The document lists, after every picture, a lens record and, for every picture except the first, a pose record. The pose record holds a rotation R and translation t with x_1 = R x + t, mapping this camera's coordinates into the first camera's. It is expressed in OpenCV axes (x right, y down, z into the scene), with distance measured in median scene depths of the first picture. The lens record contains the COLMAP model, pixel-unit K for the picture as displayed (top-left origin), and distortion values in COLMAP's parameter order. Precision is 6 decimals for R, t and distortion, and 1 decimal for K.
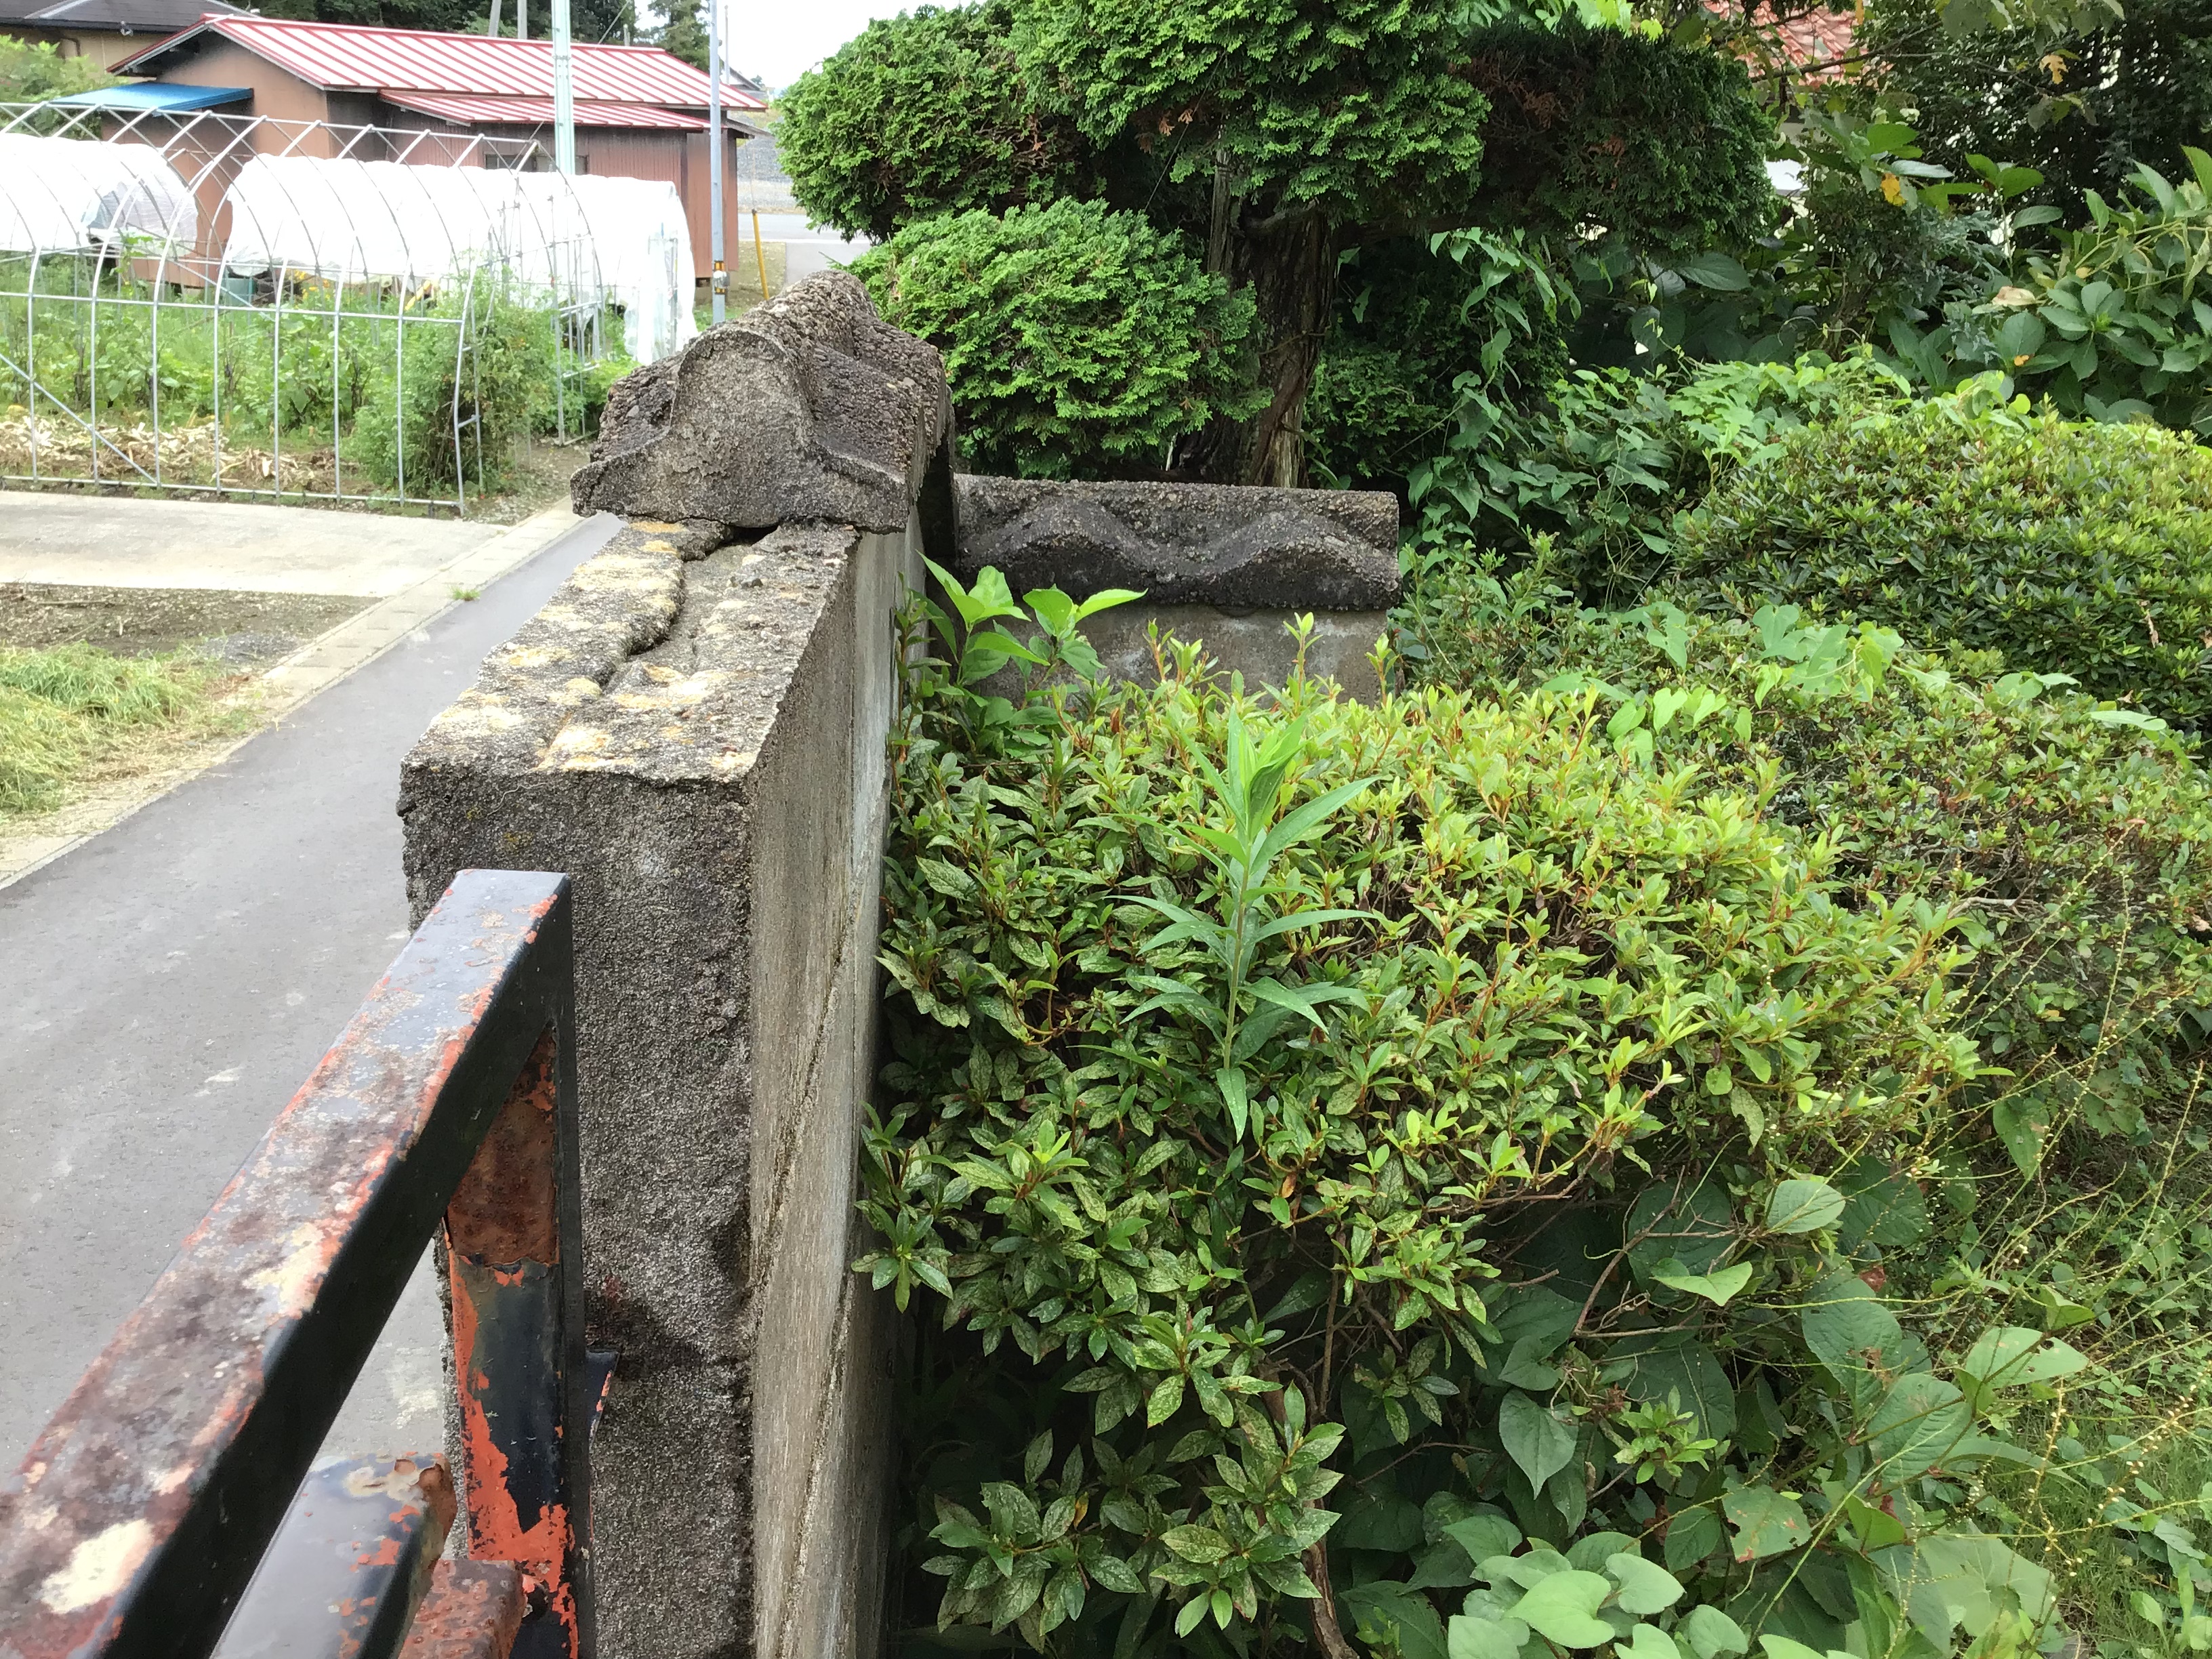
lens RADIAL K [[1988.4, 0, 1114.2], [0, 1988.4, 814.7], [0, 0, 1]] dist [0.130920, -0.257557]
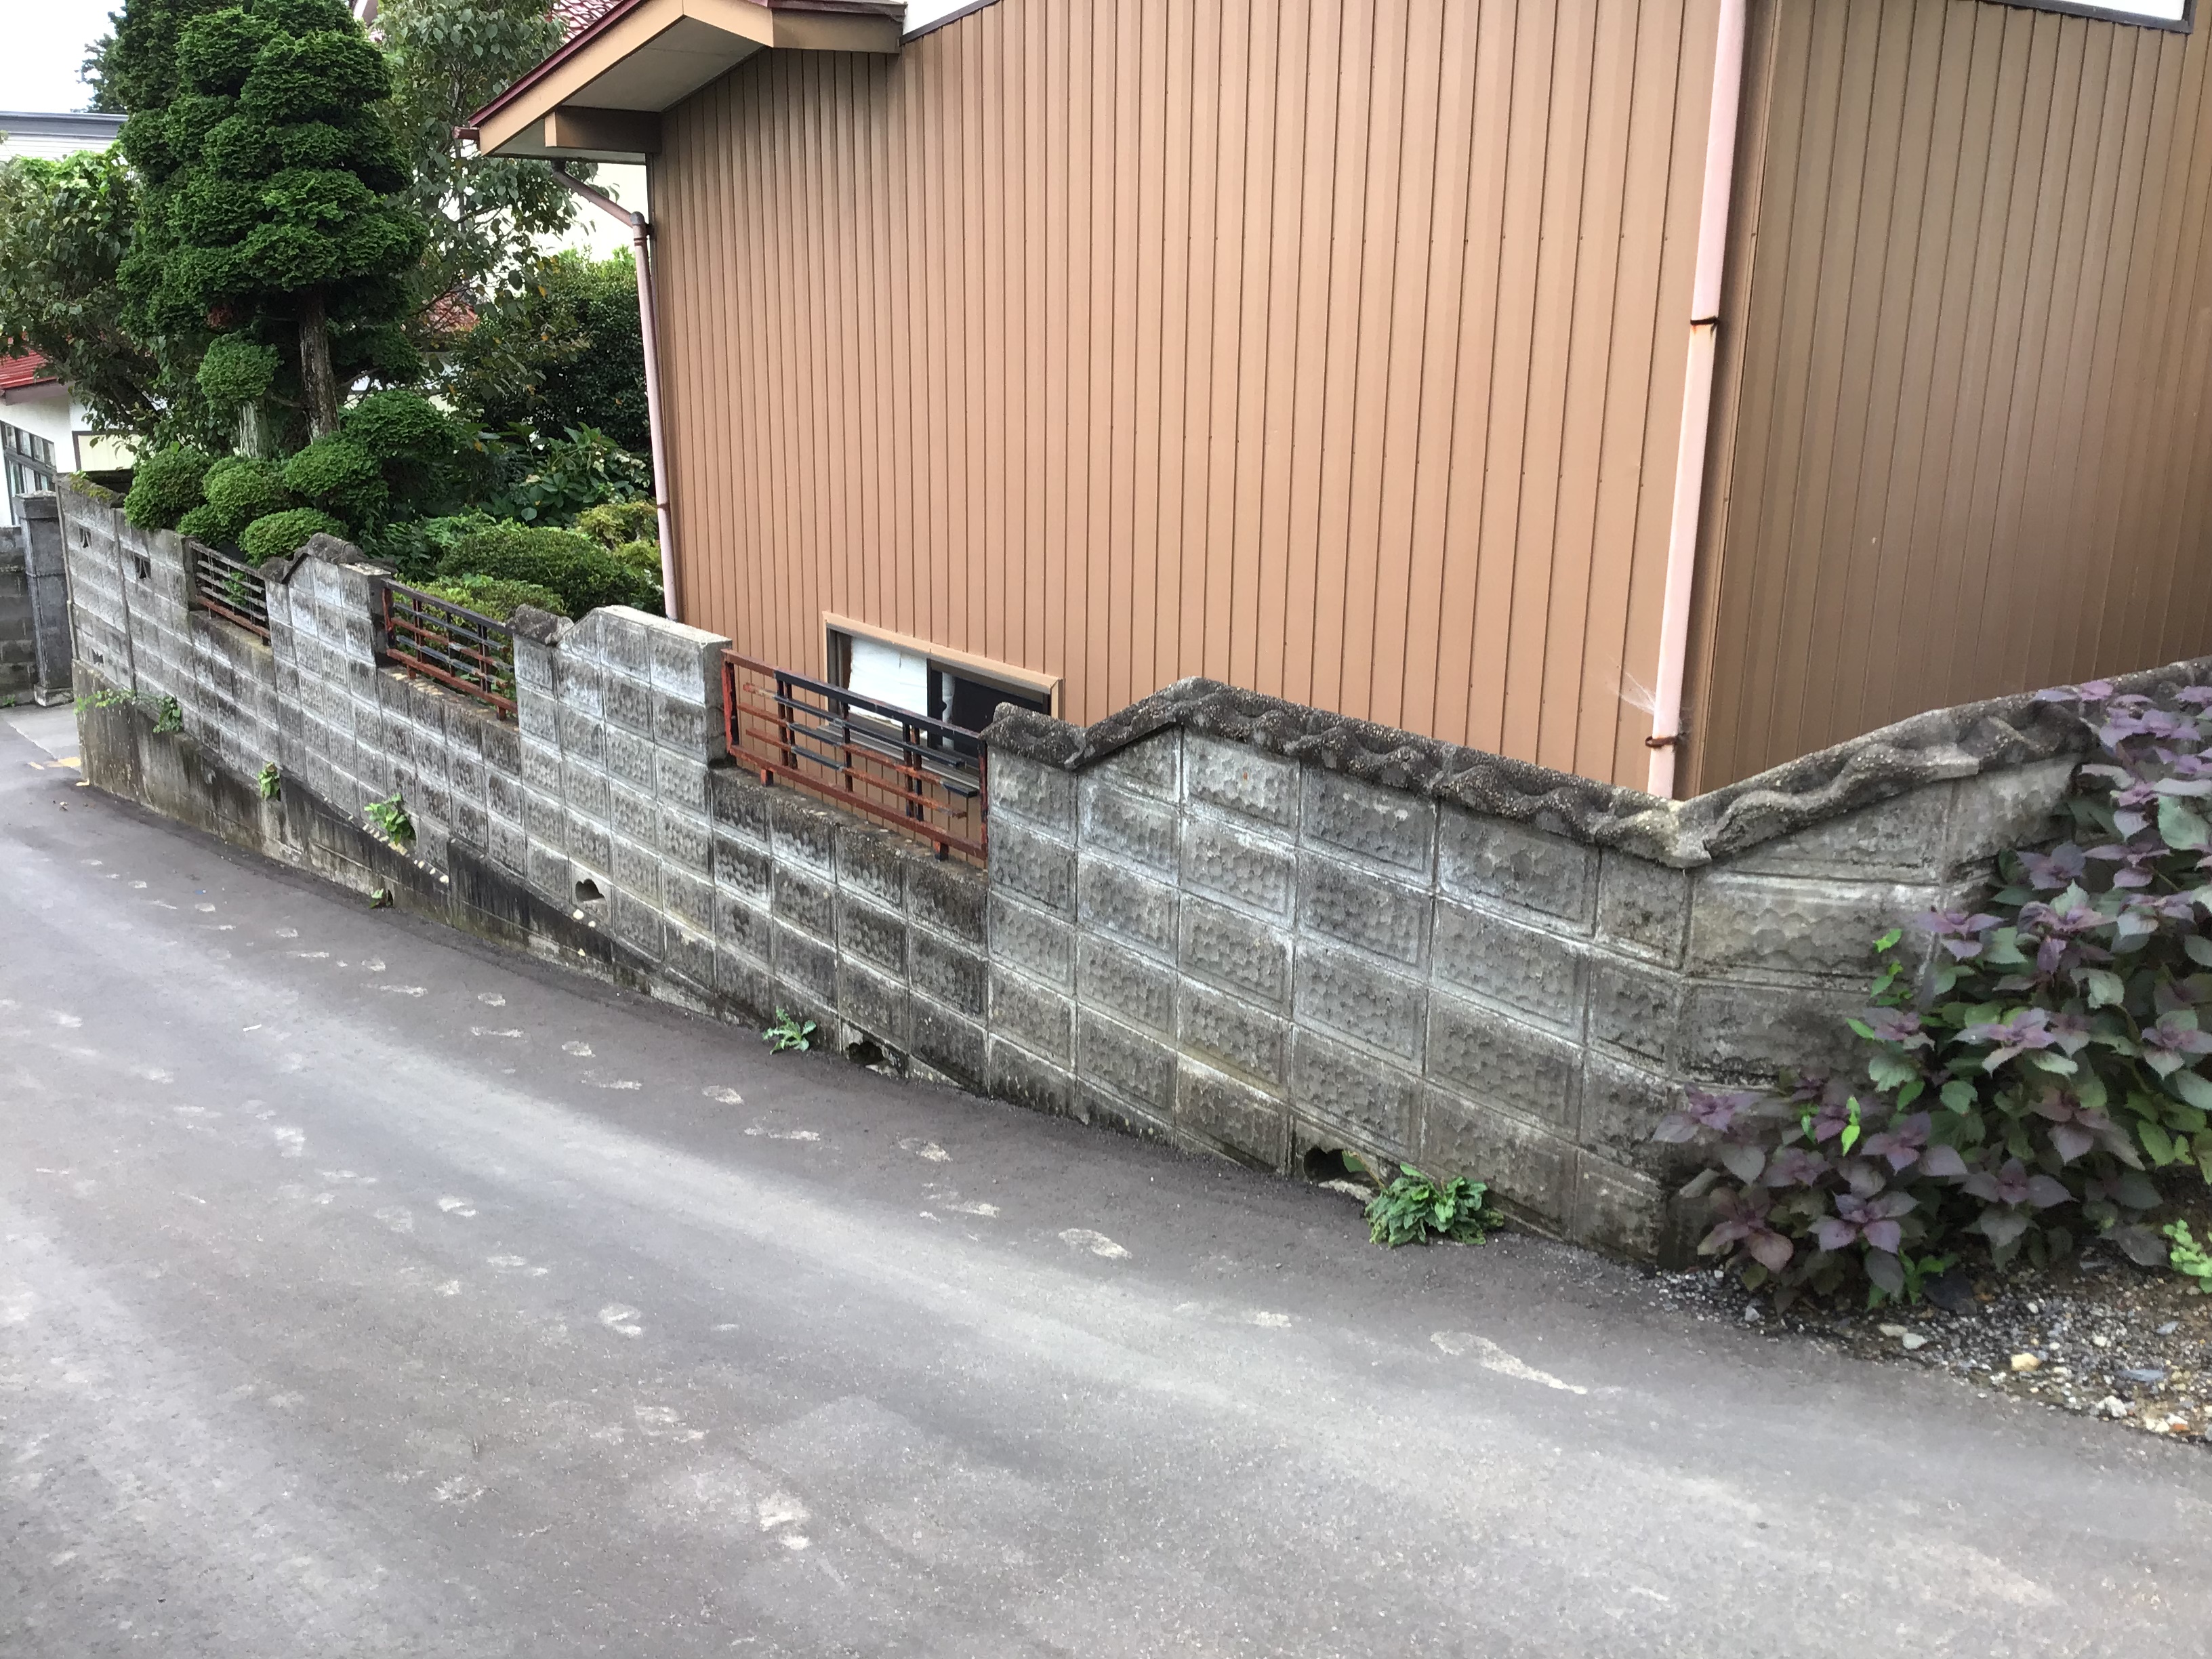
lens RADIAL K [[1988.4, 0, 1114.2], [0, 1988.4, 814.7], [0, 0, 1]] dist [0.130920, -0.257557]
pose [[0.805007, -0.191029, 0.561669, -0.774953], [0.216244, 0.976090, 0.022048, 0.429409], [-0.552452, 0.103709, 0.827068, -2.365904]]
